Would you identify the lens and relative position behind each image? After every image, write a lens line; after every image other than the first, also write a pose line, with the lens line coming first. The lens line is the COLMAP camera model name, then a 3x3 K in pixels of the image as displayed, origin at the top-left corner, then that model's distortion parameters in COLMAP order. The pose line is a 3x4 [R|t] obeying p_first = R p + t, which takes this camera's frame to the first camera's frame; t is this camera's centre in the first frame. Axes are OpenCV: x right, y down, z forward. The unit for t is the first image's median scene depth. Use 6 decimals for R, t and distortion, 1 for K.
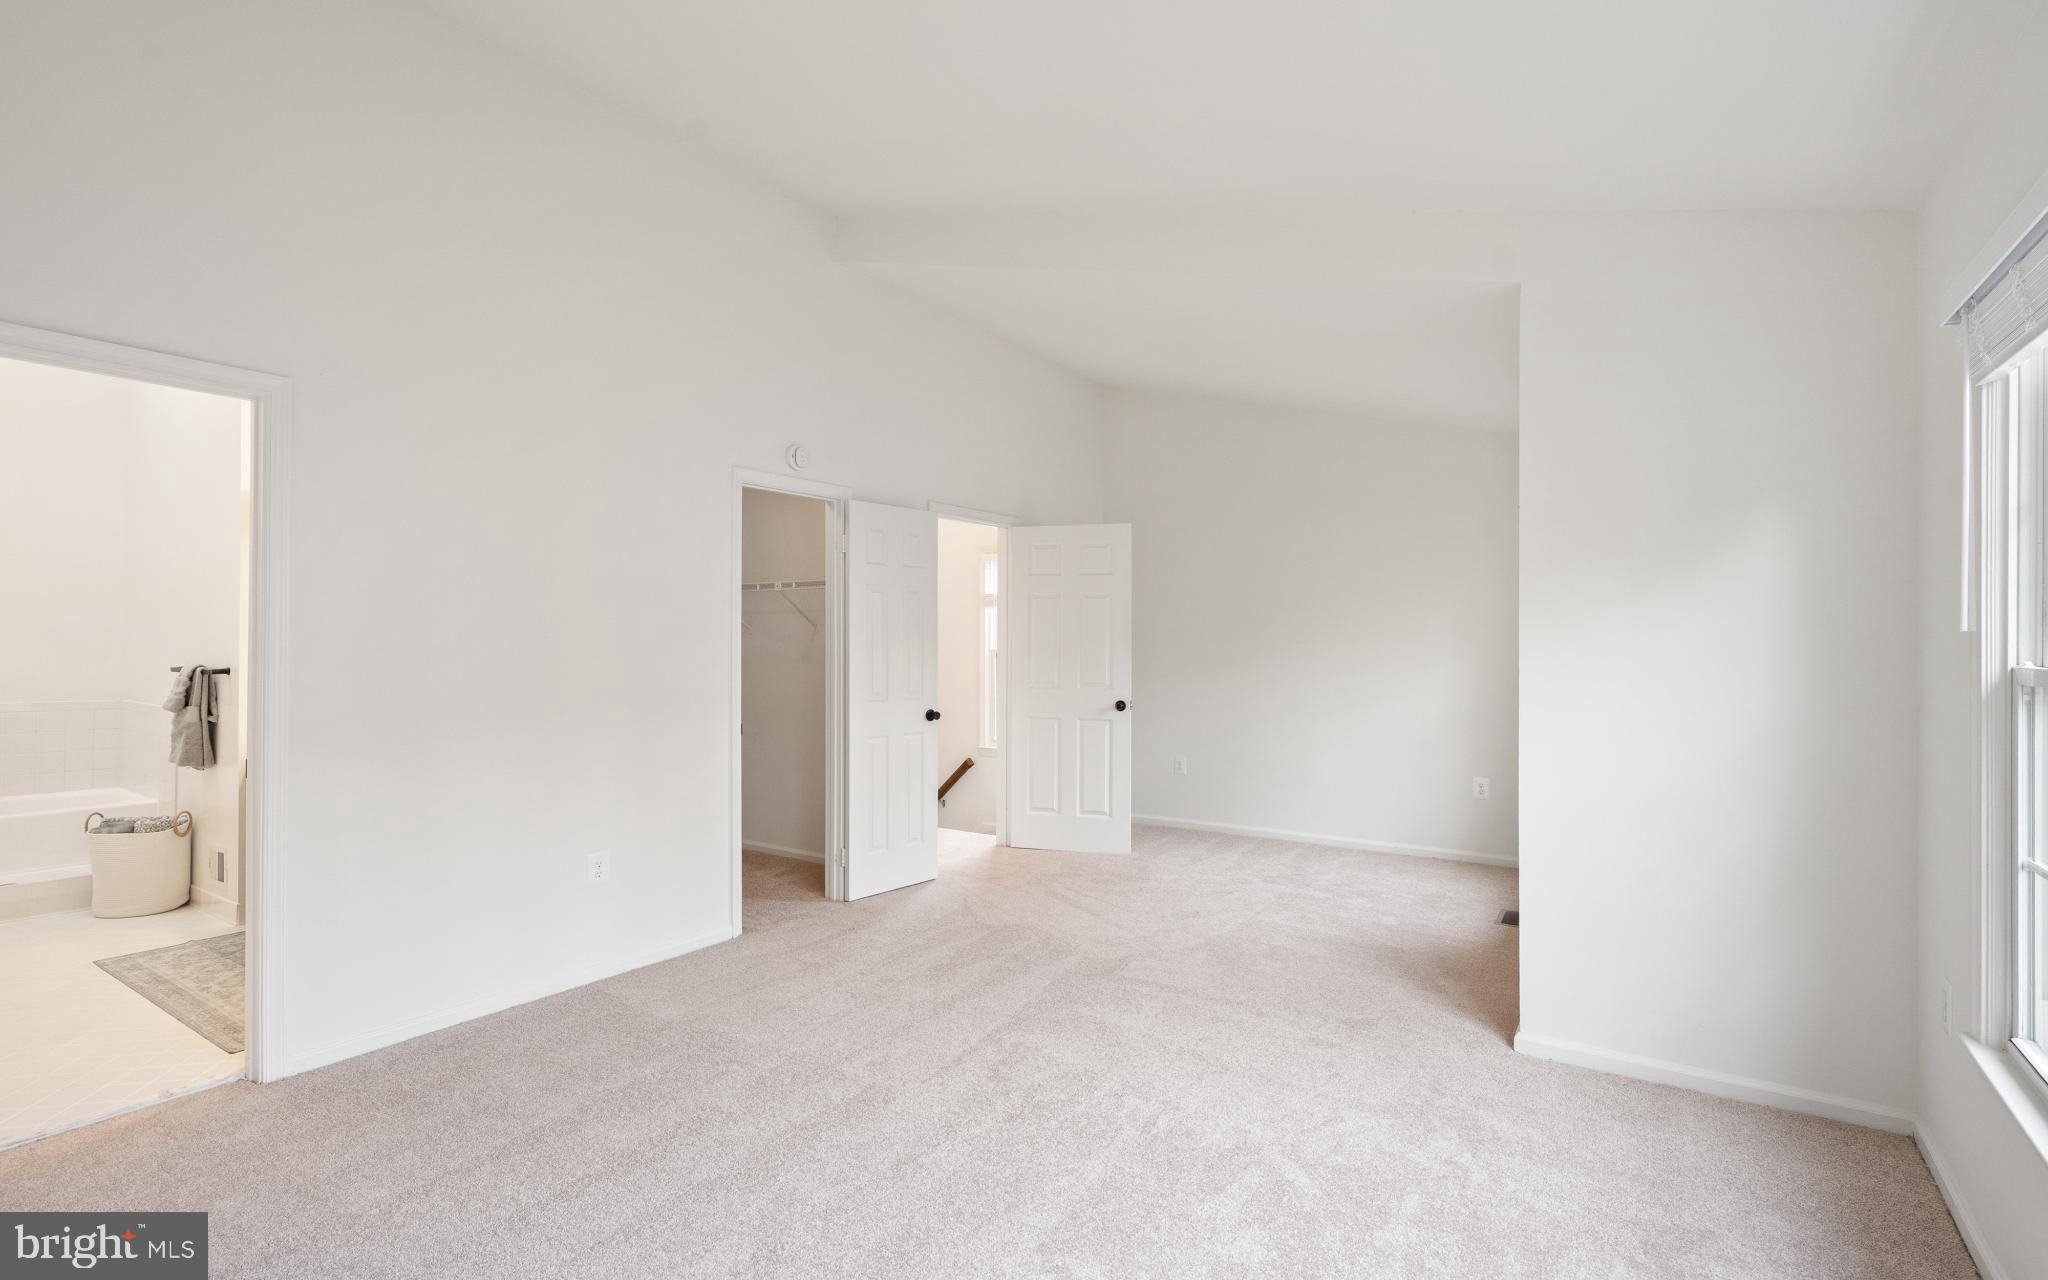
lens RADIAL K [[938.4, 0, 1029.0], [0, 938.4, 632.6], [0, 0, 1]] dist [0.001392, -0.000148]
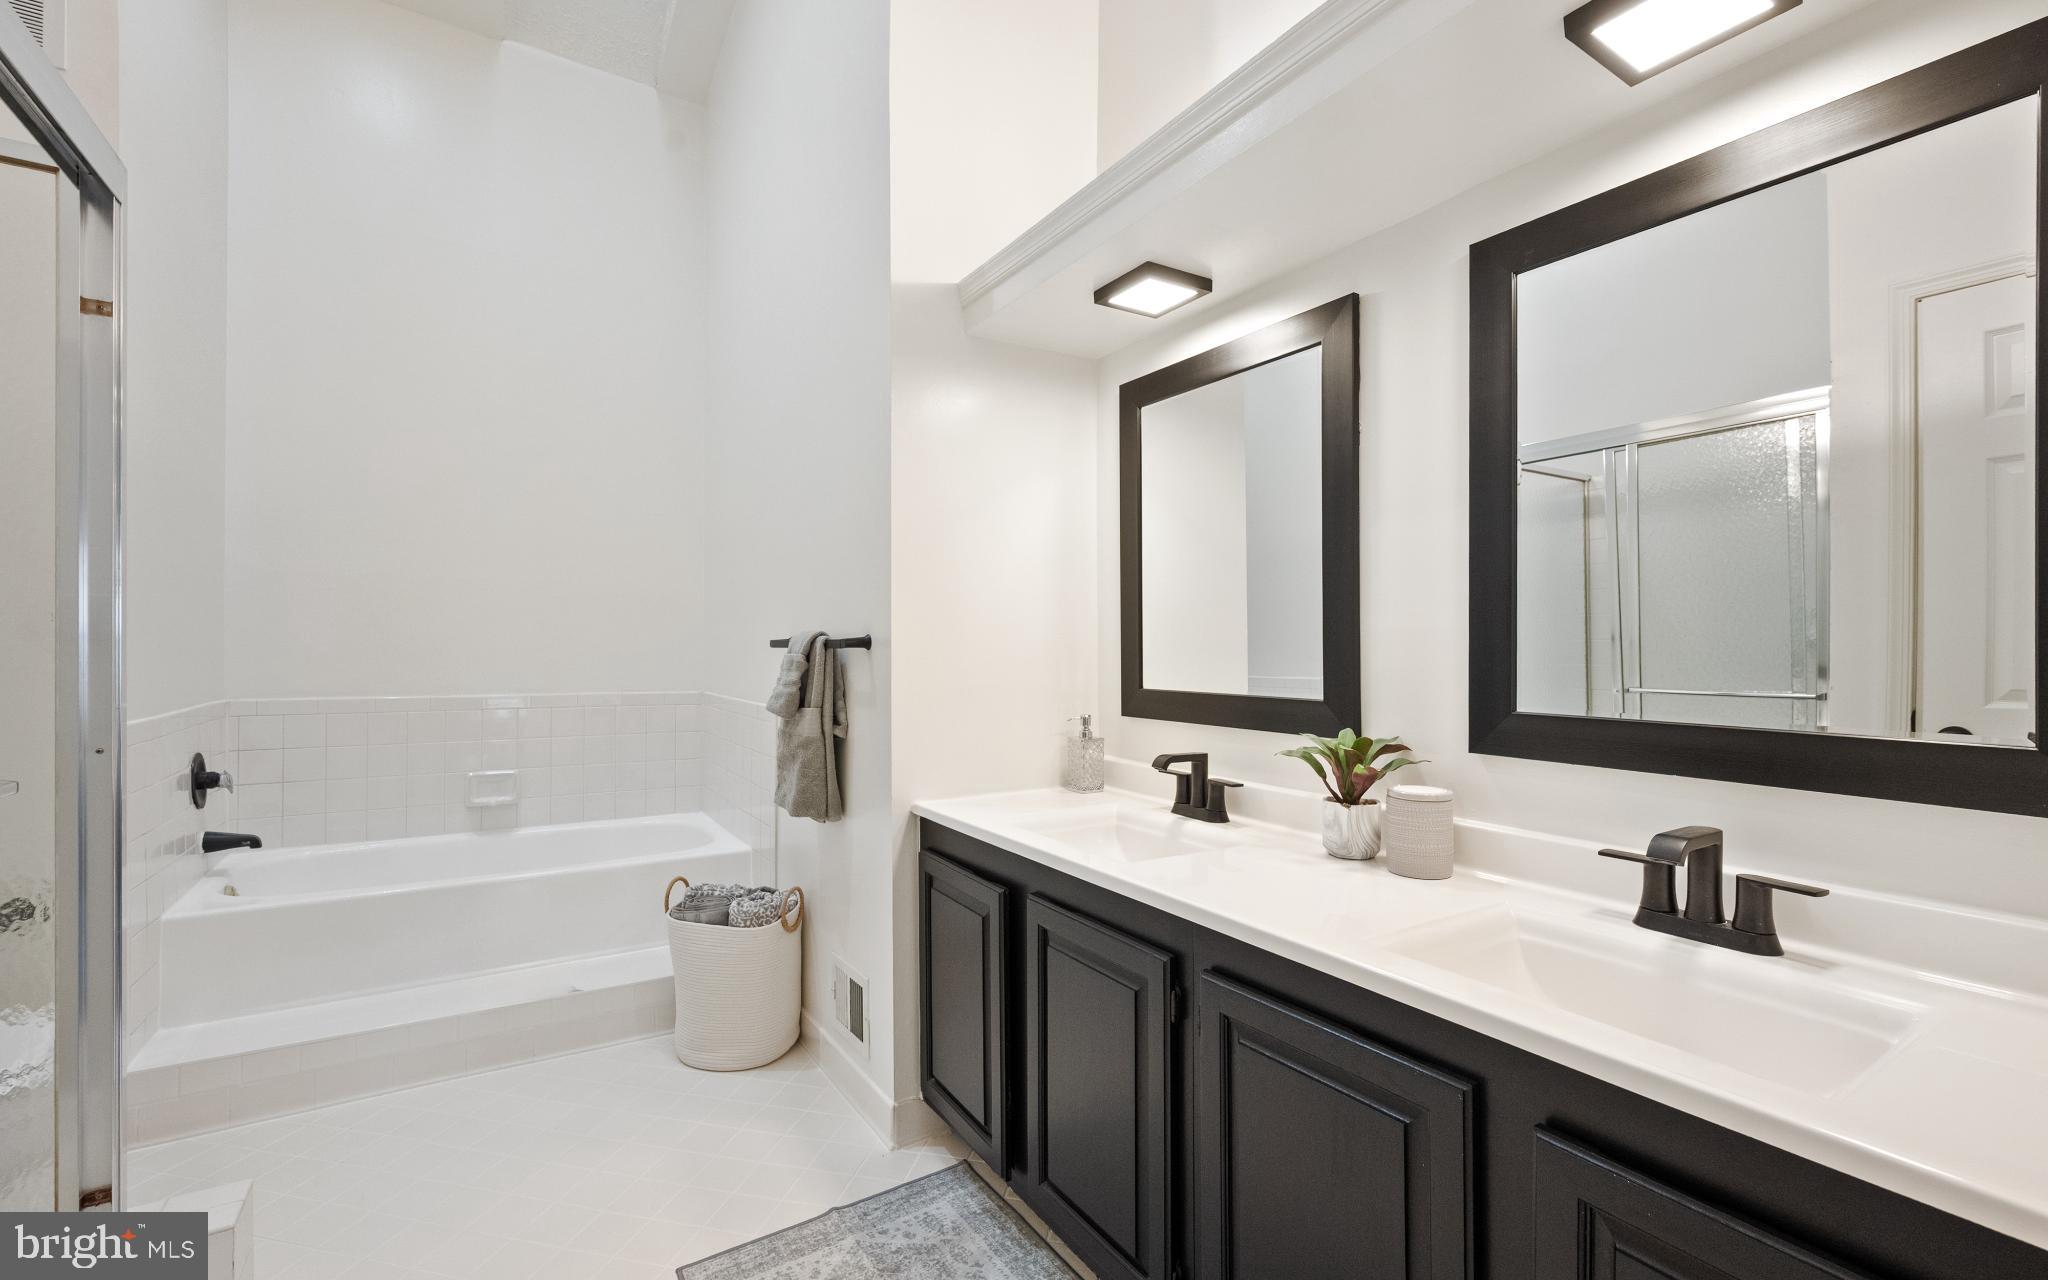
lens RADIAL K [[874.9, 0, 1022.1], [0, 874.9, 644.9], [0, 0, 1]] dist [0.000124, 0.000020]
pose [[0.917135, -0.005348, -0.398541, -0.570078], [0.006838, 0.999974, 0.002318, 0.041276], [0.398518, -0.004851, 0.917148, 0.577681]]
